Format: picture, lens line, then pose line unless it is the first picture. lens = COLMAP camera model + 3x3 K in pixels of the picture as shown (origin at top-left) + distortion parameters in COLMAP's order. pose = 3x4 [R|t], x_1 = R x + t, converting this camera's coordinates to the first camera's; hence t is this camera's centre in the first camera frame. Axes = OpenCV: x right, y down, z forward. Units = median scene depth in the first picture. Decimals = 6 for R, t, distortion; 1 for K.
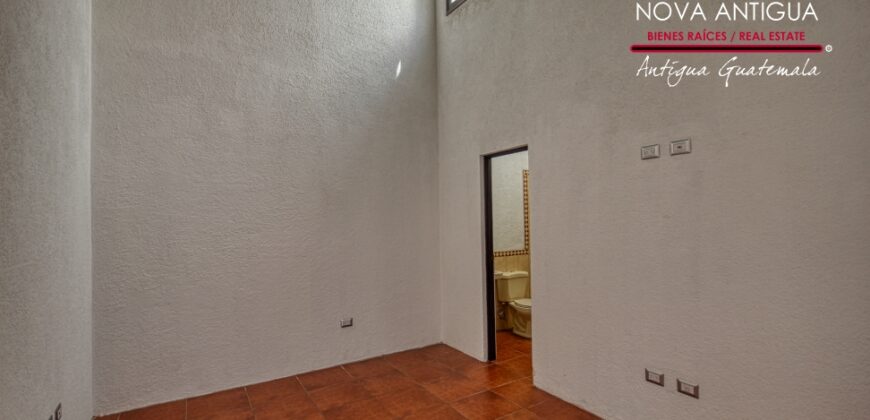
lens RADIAL K [[398.6, 0, 441.3], [0, 398.6, 212.3], [0, 0, 1]] dist [-0.013657, -0.000136]
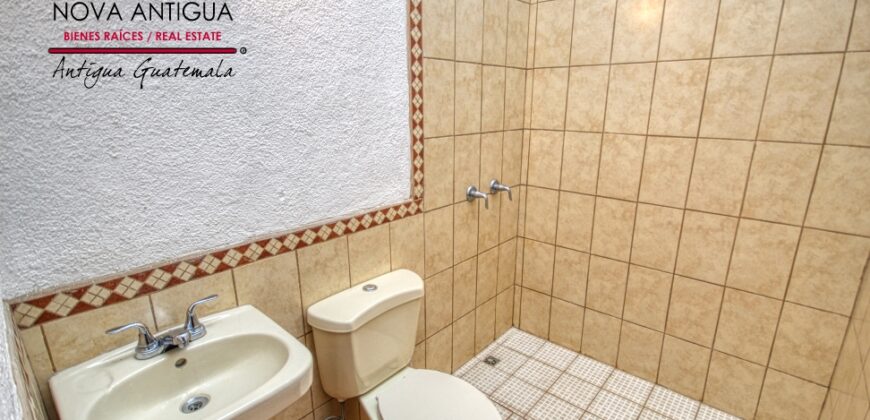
lens RADIAL K [[398.6, 0, 441.3], [0, 398.6, 212.3], [0, 0, 1]] dist [-0.013657, -0.000136]
pose [[0.966289, -0.054119, 0.251707, 0.154045], [-0.019321, 0.959657, 0.280507, 0.015142], [-0.256734, -0.275915, 0.926261, 0.709605]]
